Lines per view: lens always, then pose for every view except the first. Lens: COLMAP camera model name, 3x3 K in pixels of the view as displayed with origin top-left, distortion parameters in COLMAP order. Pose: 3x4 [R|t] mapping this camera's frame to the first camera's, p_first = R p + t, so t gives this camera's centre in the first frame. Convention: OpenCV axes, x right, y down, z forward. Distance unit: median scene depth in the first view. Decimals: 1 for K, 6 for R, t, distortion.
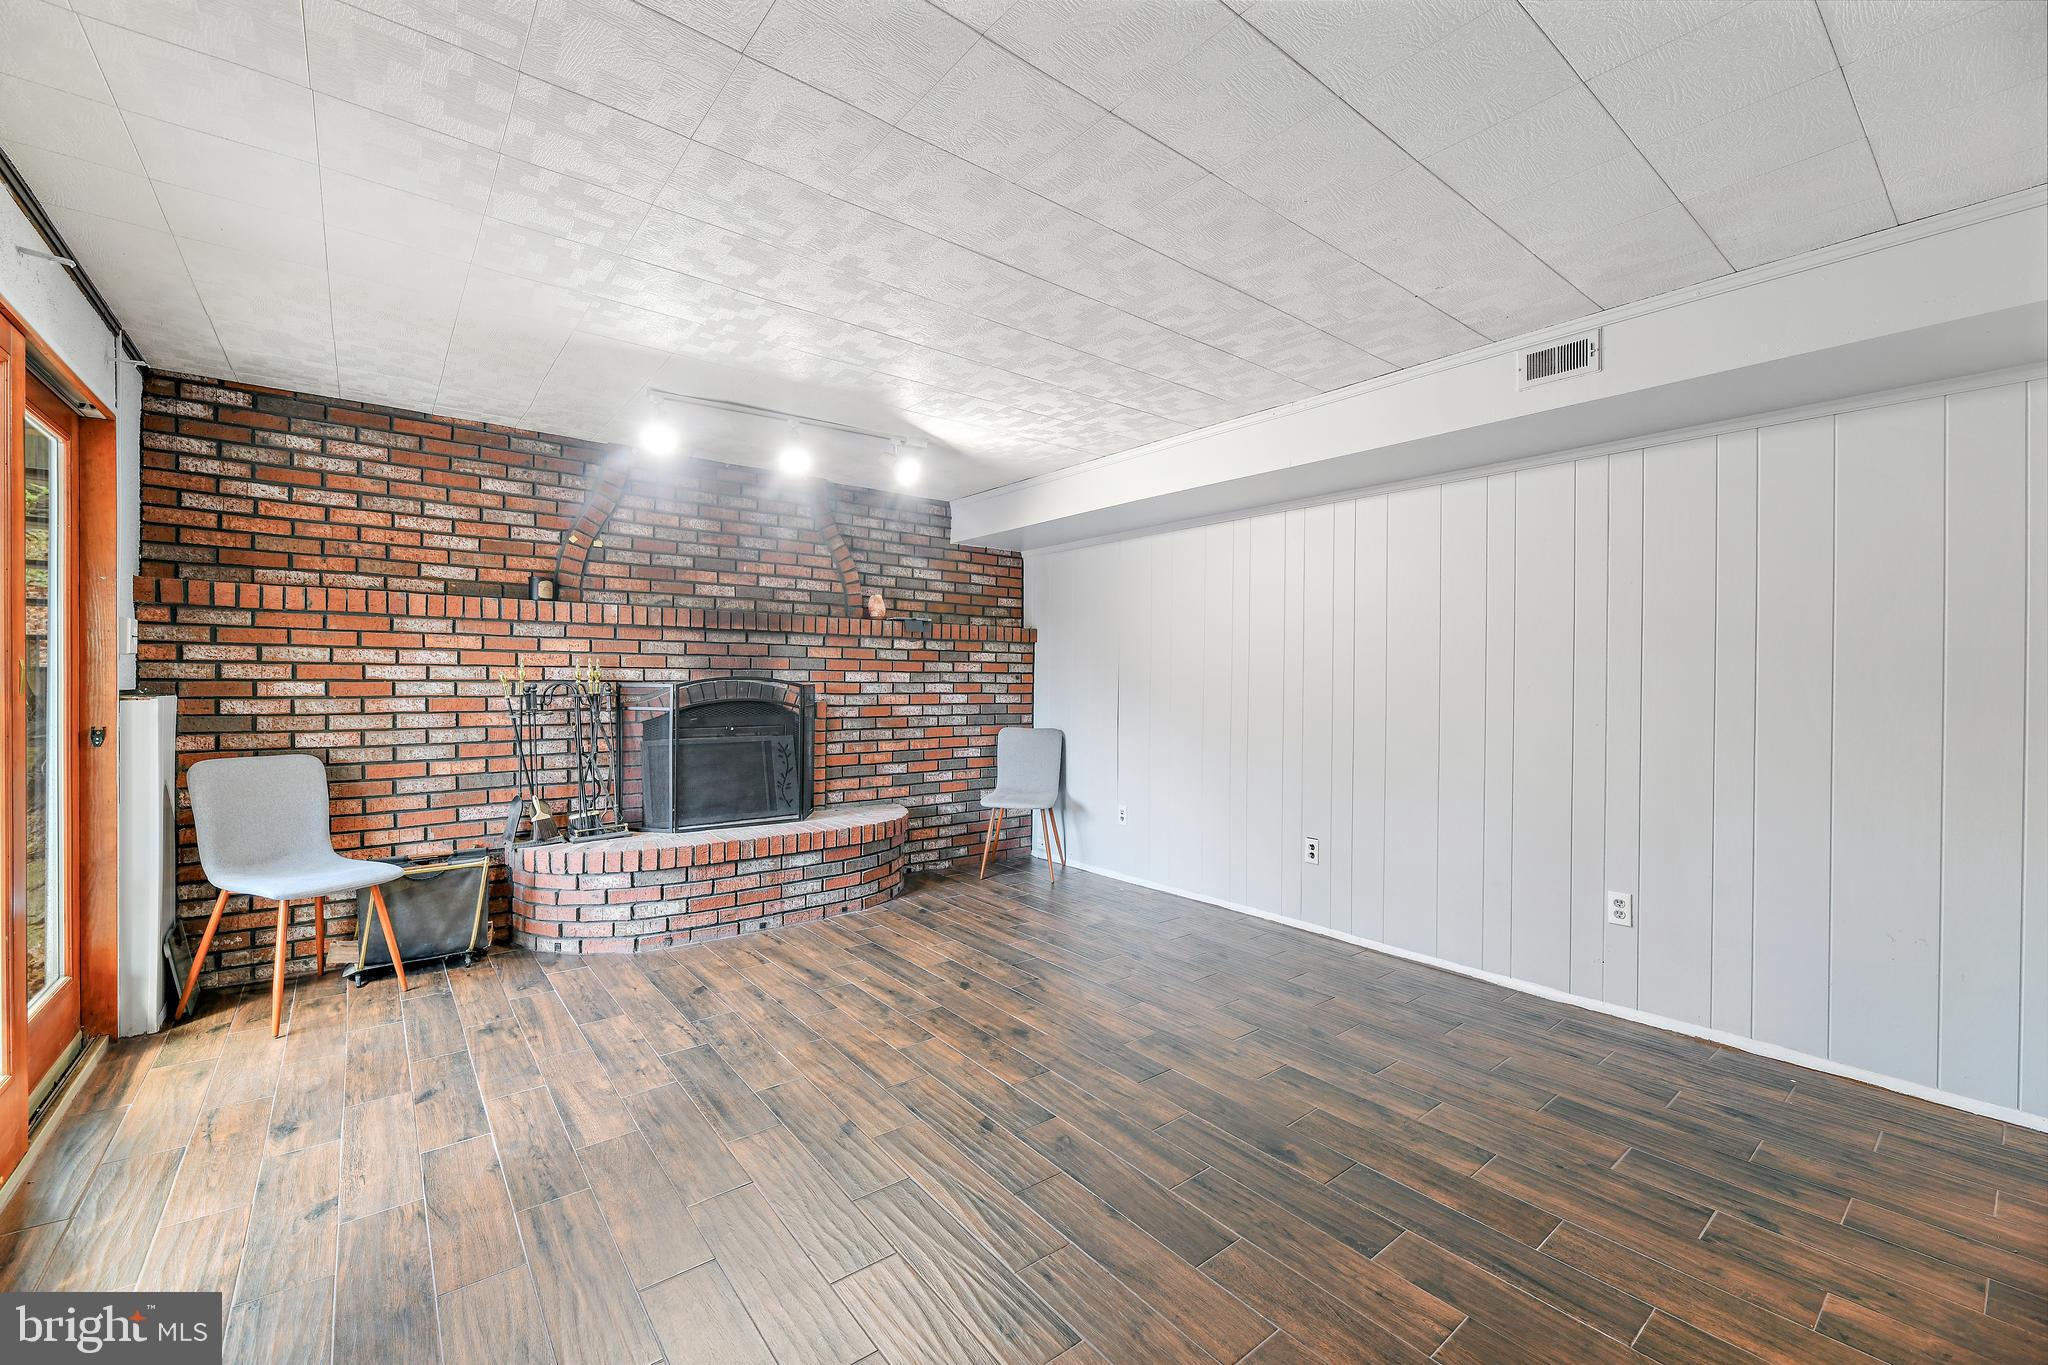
lens RADIAL K [[824.0, 0, 1018.8], [0, 824.0, 678.9], [0, 0, 1]] dist [0.004163, -0.005674]
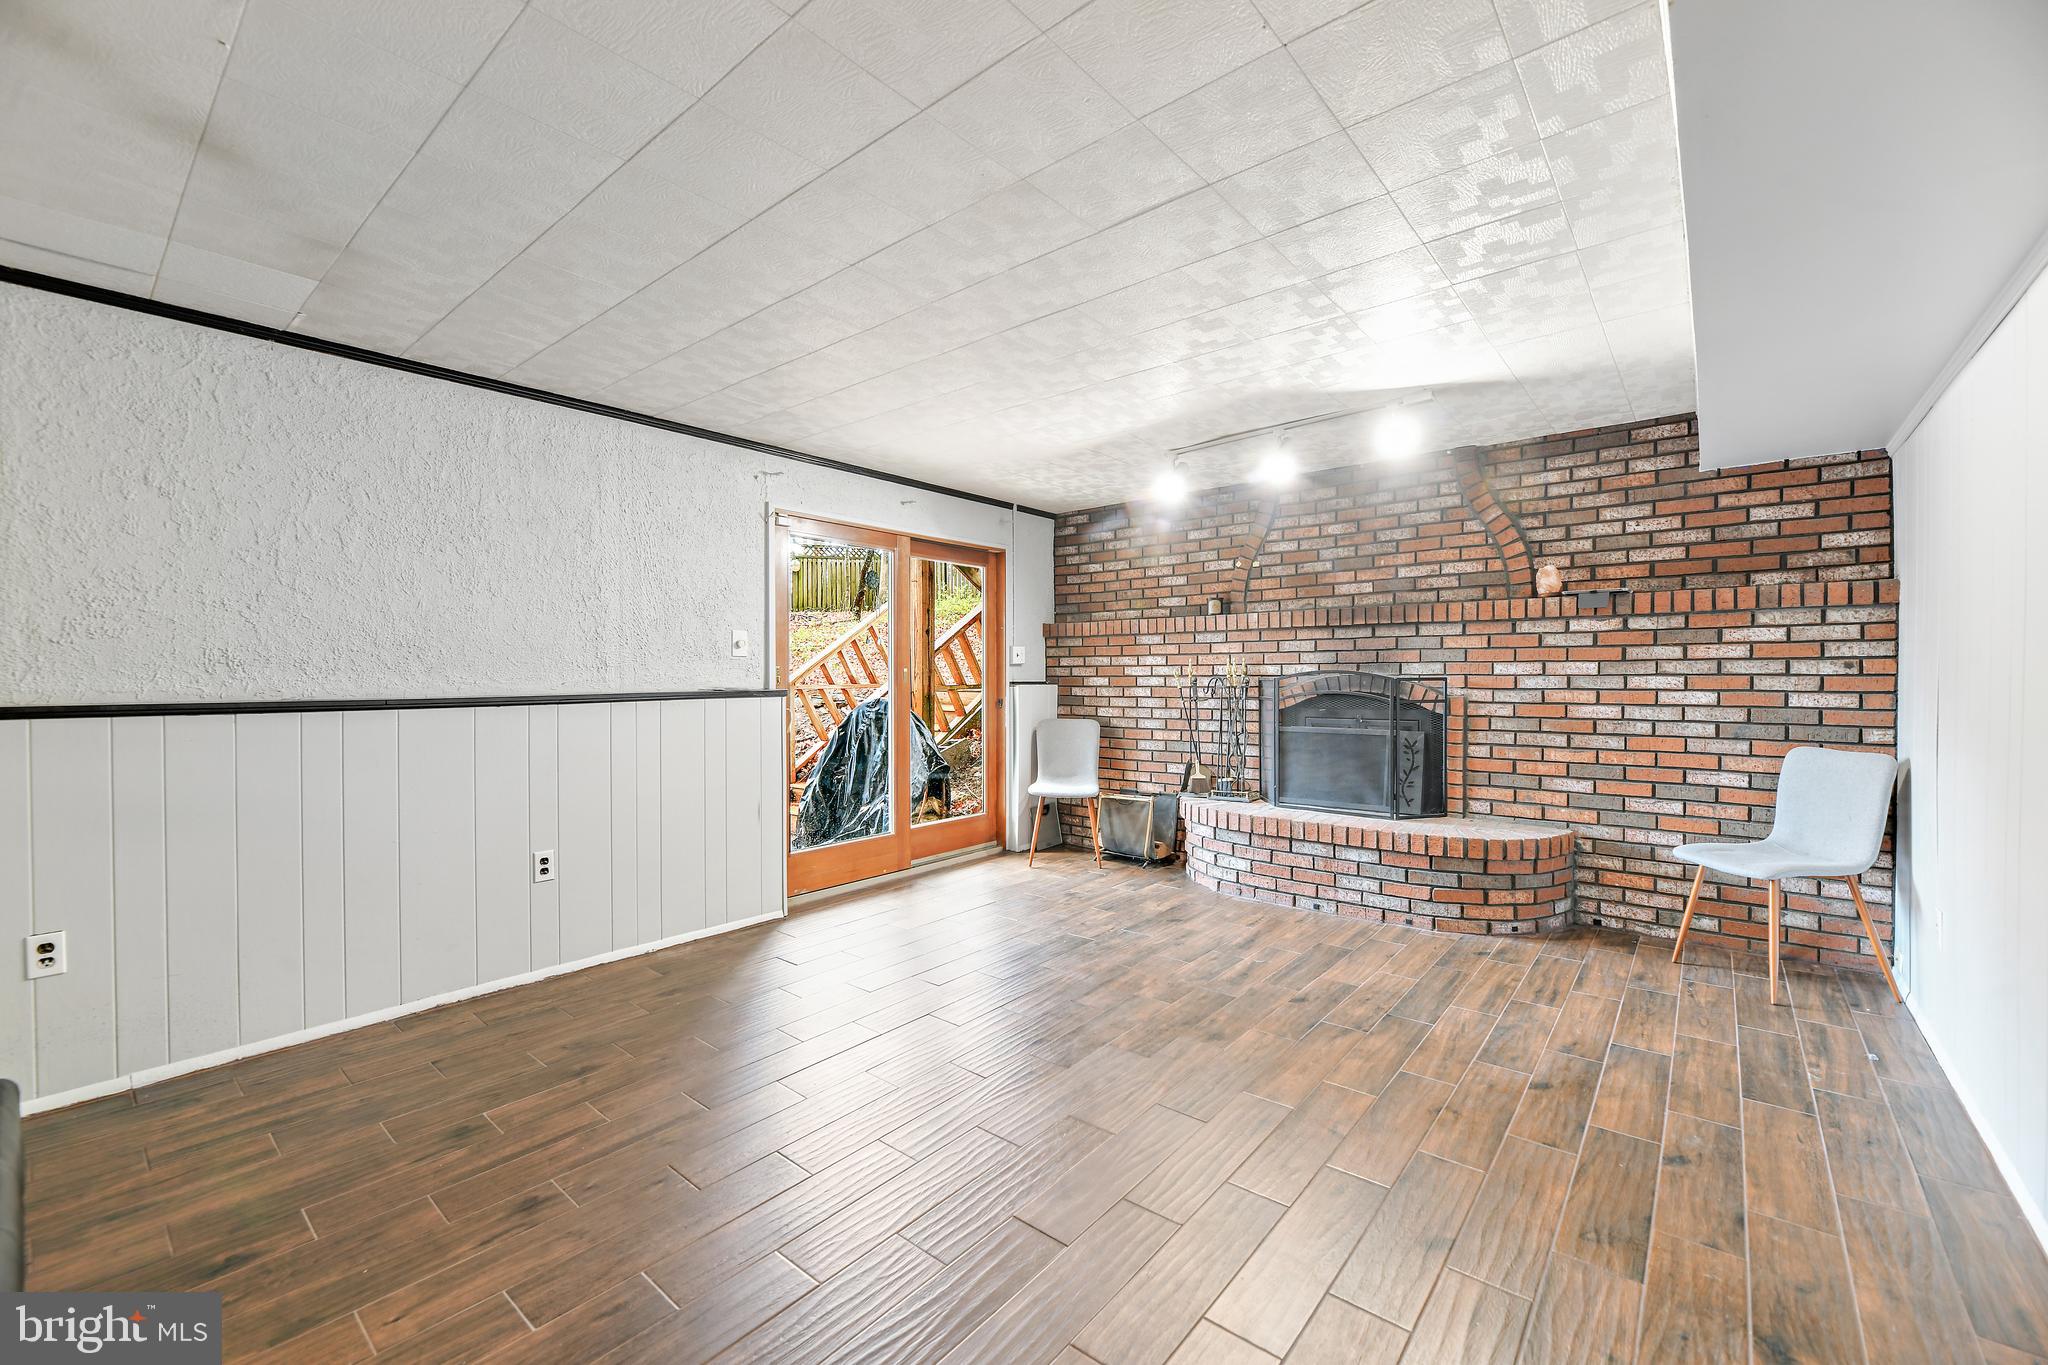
lens RADIAL K [[824.0, 0, 1018.8], [0, 824.0, 678.9], [0, 0, 1]] dist [0.004163, -0.005674]
pose [[0.201669, -0.003113, -0.979449, 0.633361], [0.006556, 0.999977, -0.001828, 0.007574], [0.979432, -0.006052, 0.201685, 0.409218]]
